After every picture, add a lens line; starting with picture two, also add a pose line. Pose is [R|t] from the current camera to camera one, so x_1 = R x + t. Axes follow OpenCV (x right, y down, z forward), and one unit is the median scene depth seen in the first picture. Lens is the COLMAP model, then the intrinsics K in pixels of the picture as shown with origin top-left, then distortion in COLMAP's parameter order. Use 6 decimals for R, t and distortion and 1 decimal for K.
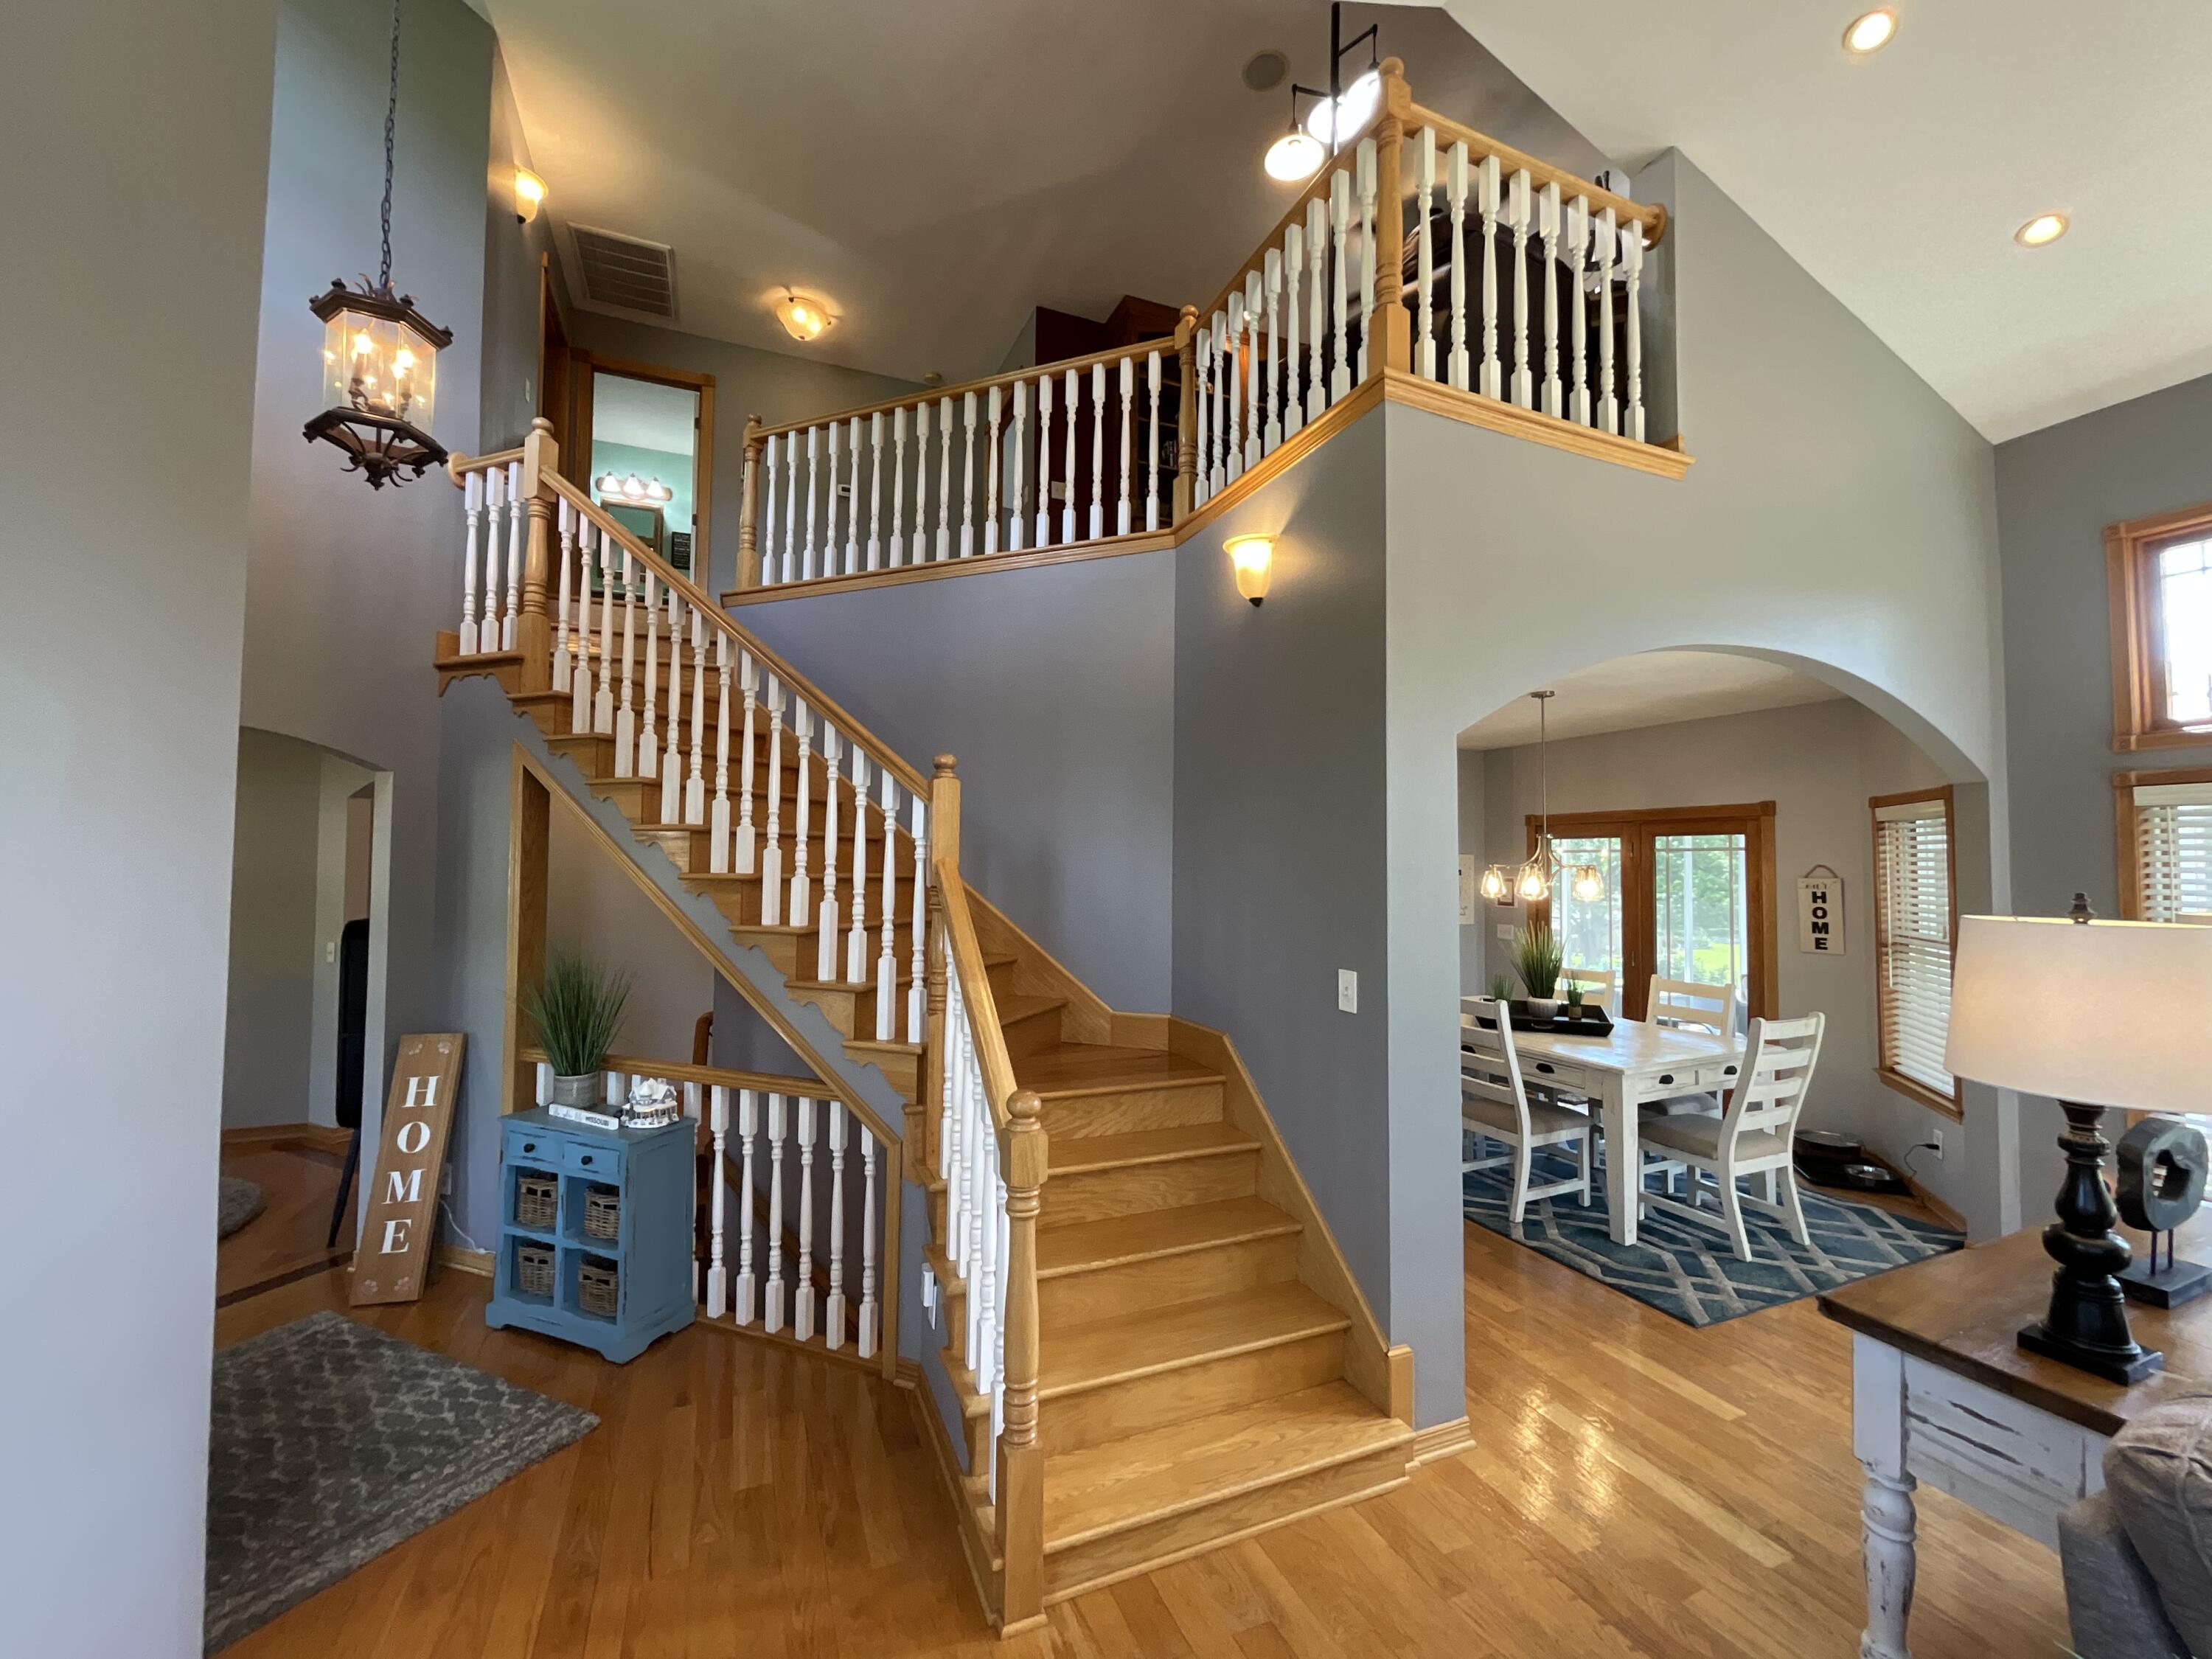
lens RADIAL K [[892.2, 0, 1105.8], [0, 892.2, 833.1], [0, 0, 1]] dist [-0.001006, 0.000208]
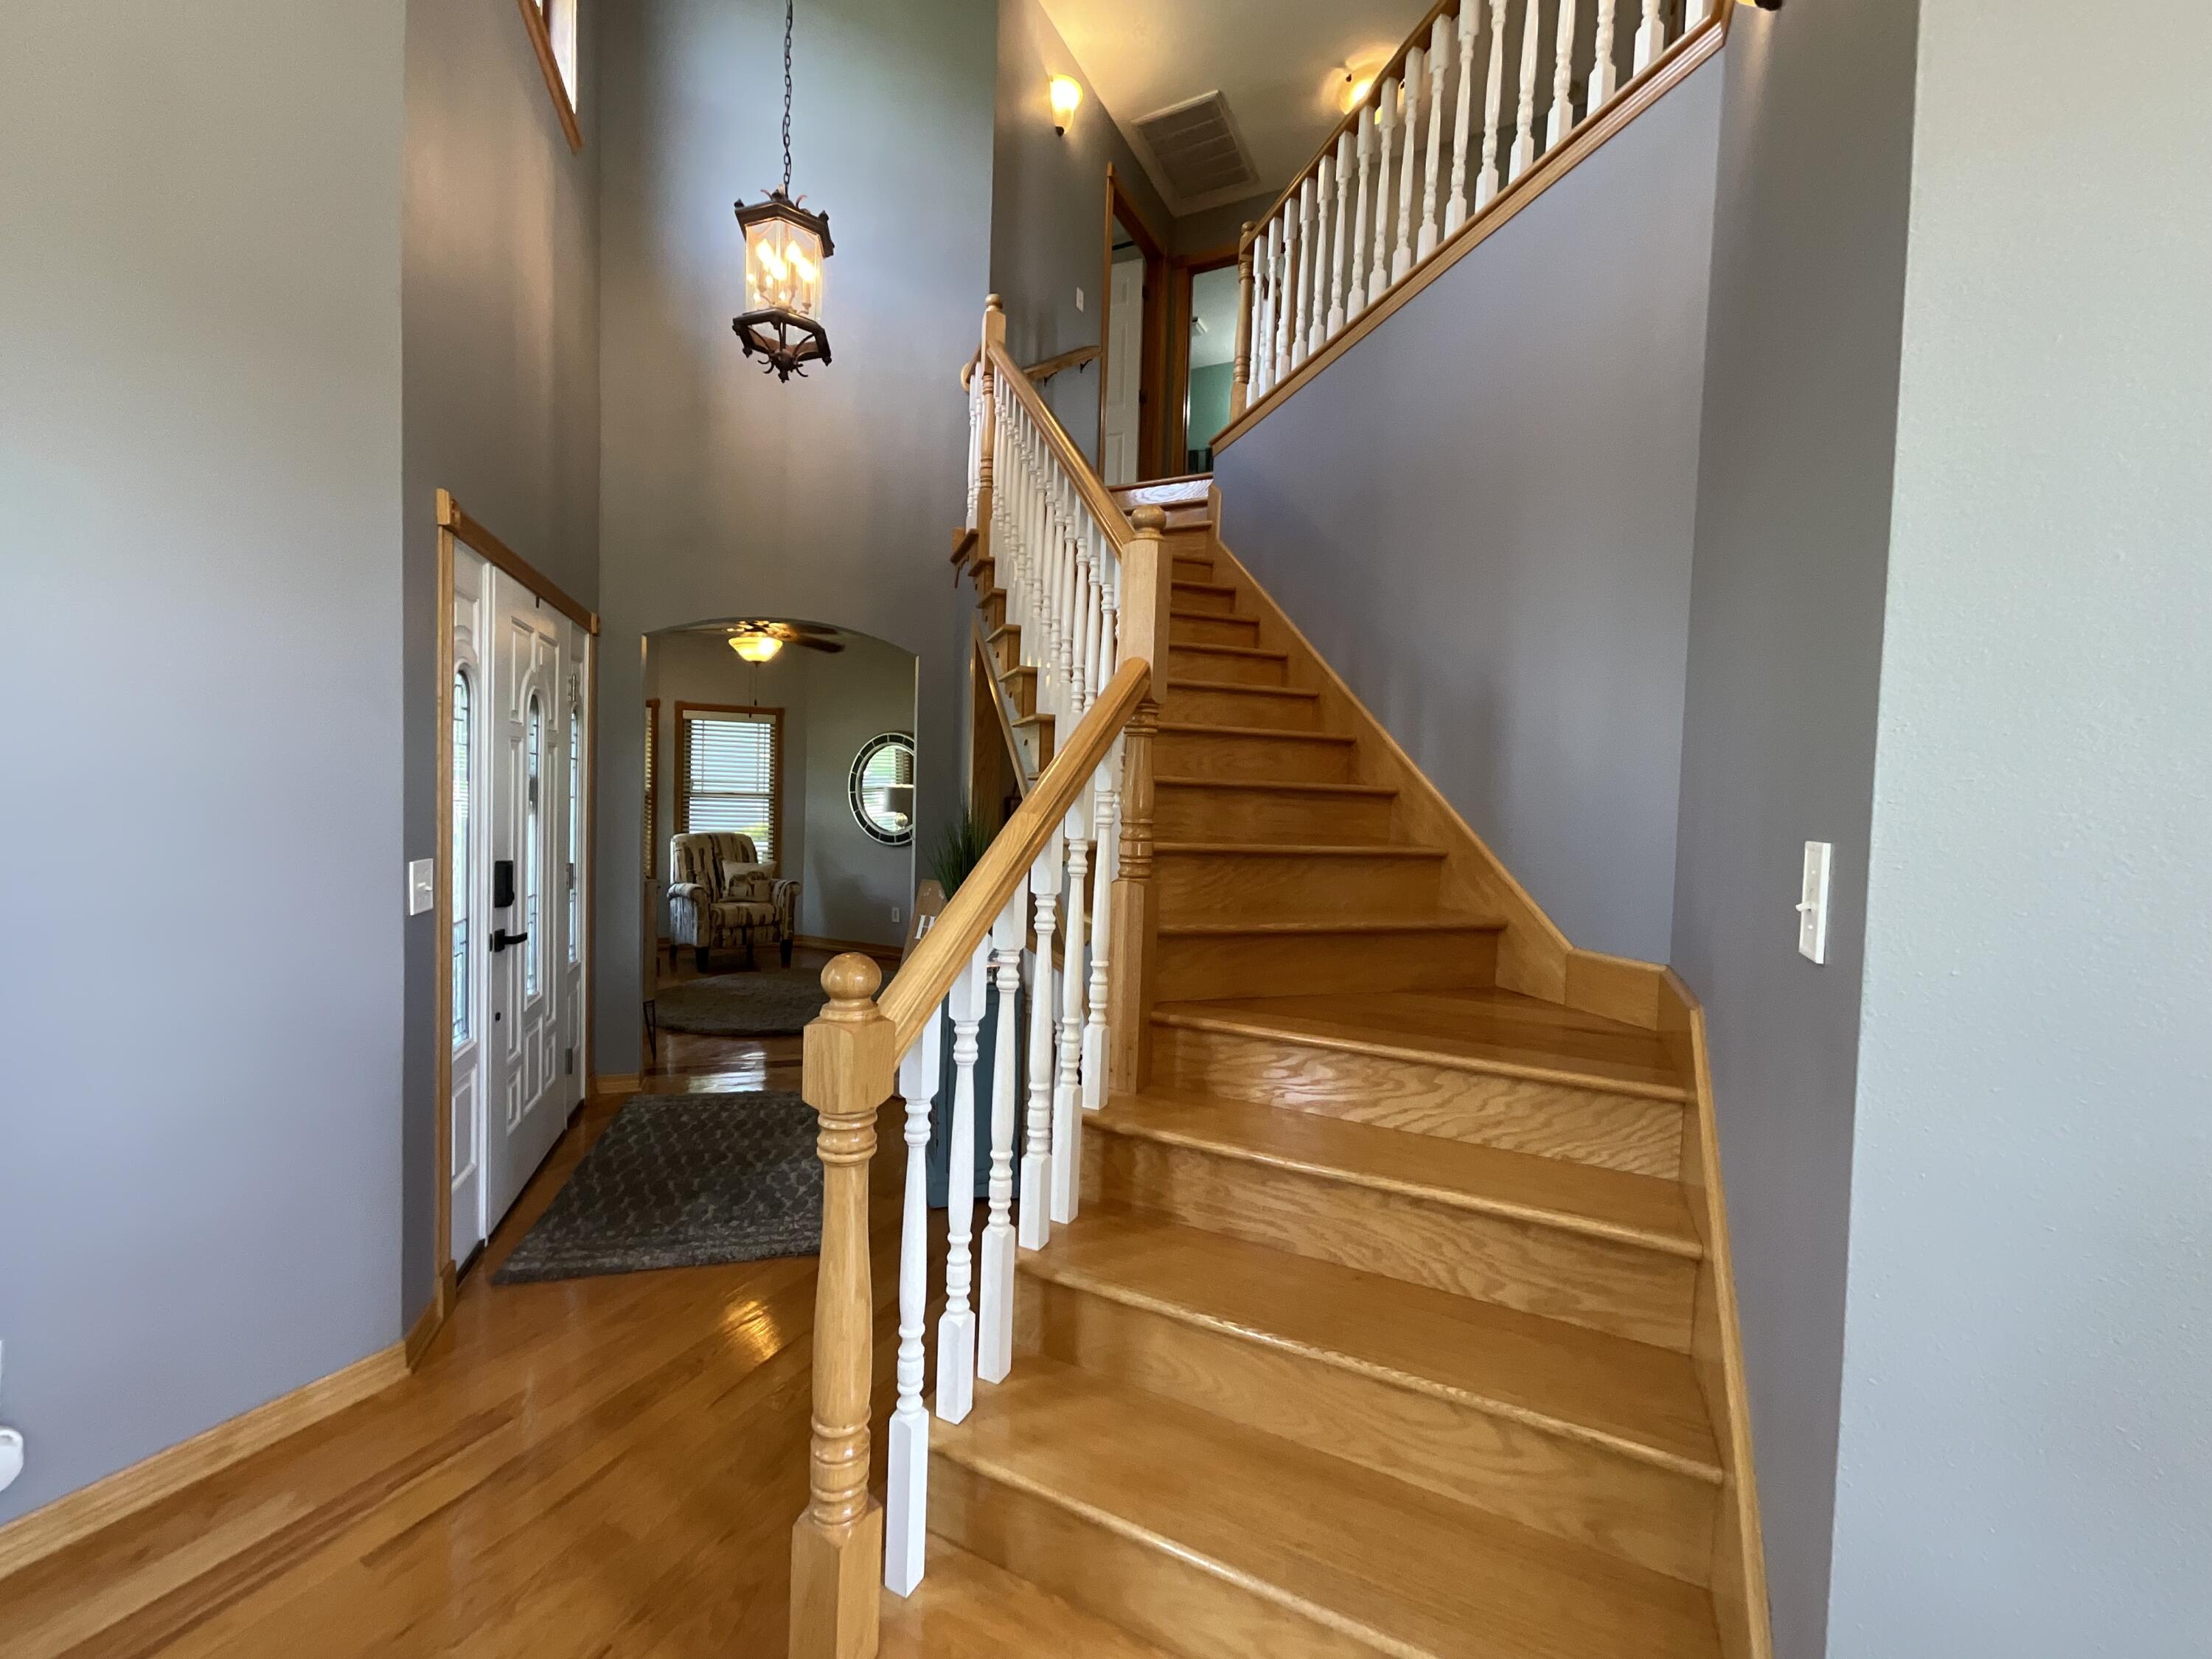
lens RADIAL K [[892.2, 0, 1104.1], [0, 892.2, 830.6], [0, 0, 1]] dist [-0.001006, 0.000208]
pose [[0.648142, 0.041679, -0.760378, 0.304337], [-0.000623, 0.998530, 0.054202, 0.112708], [0.761519, -0.034657, 0.647215, 0.483547]]
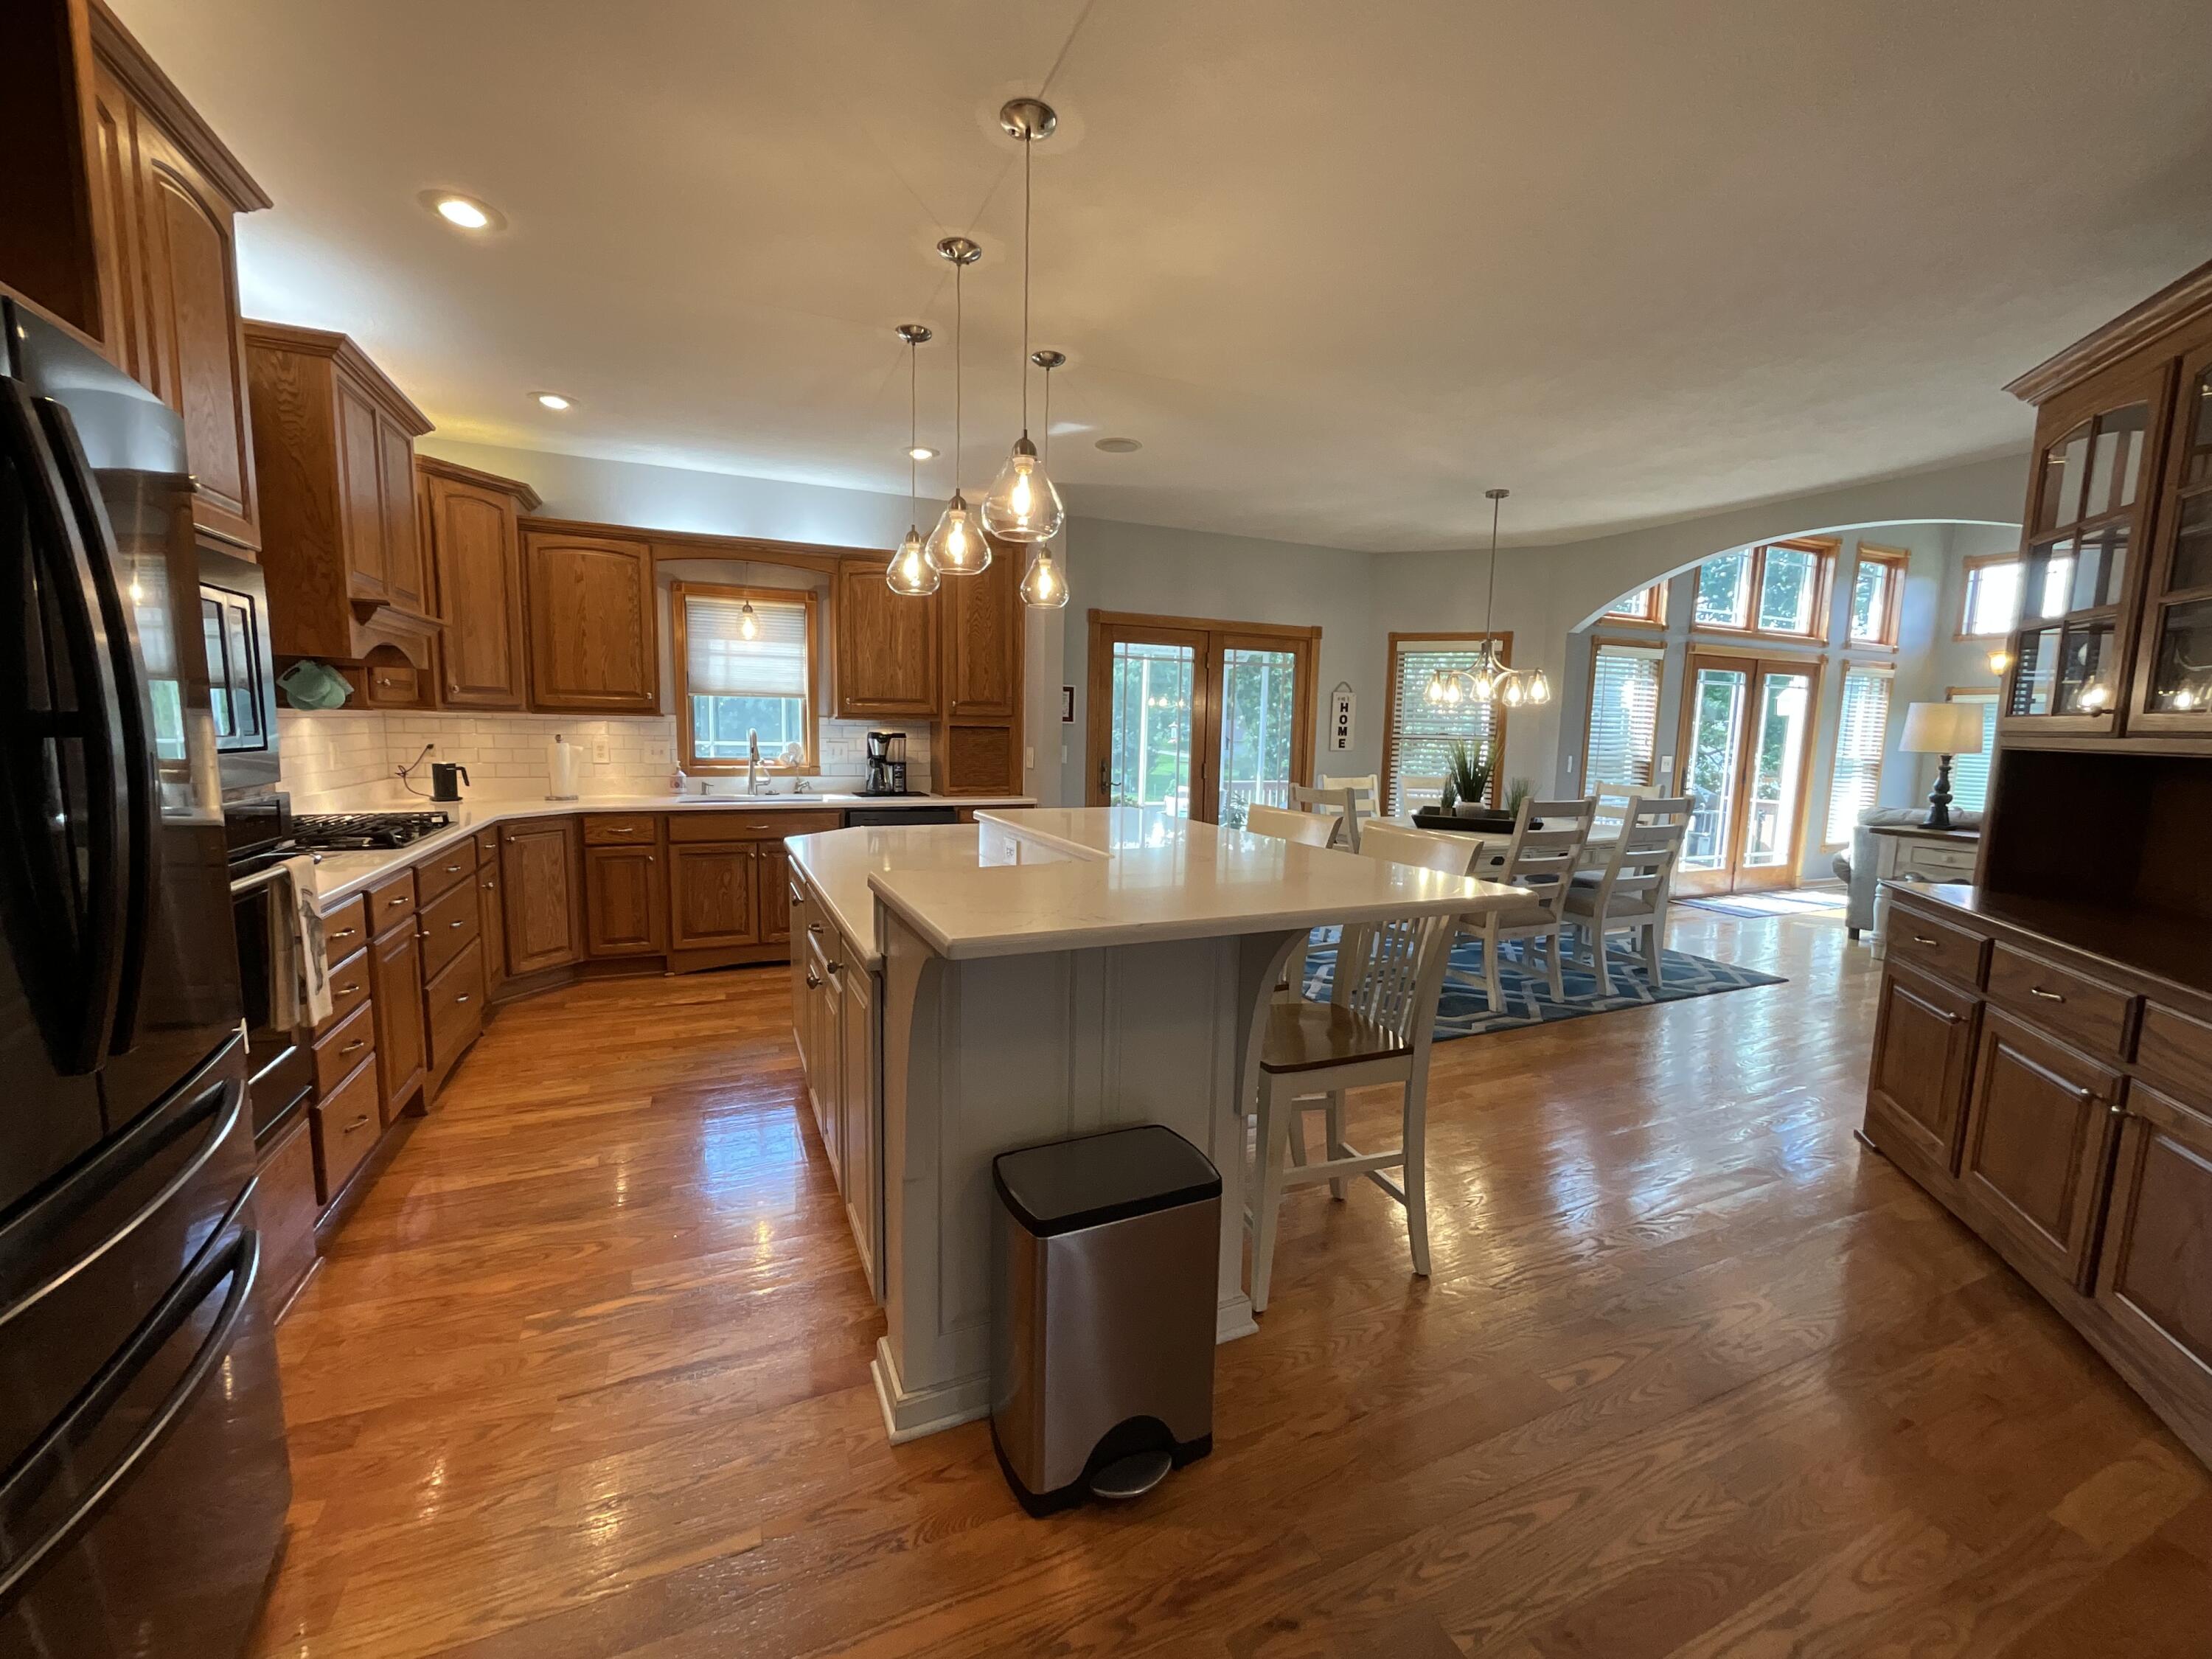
lens RADIAL K [[892.2, 0, 1104.1], [0, 892.2, 829.0], [0, 0, 1]] dist [-0.001006, 0.000208]
pose [[-0.016187, -0.123315, 0.992236, -0.815984], [-0.058327, 0.990792, 0.122184, 0.178179], [-0.998166, -0.055897, -0.023230, 2.233027]]
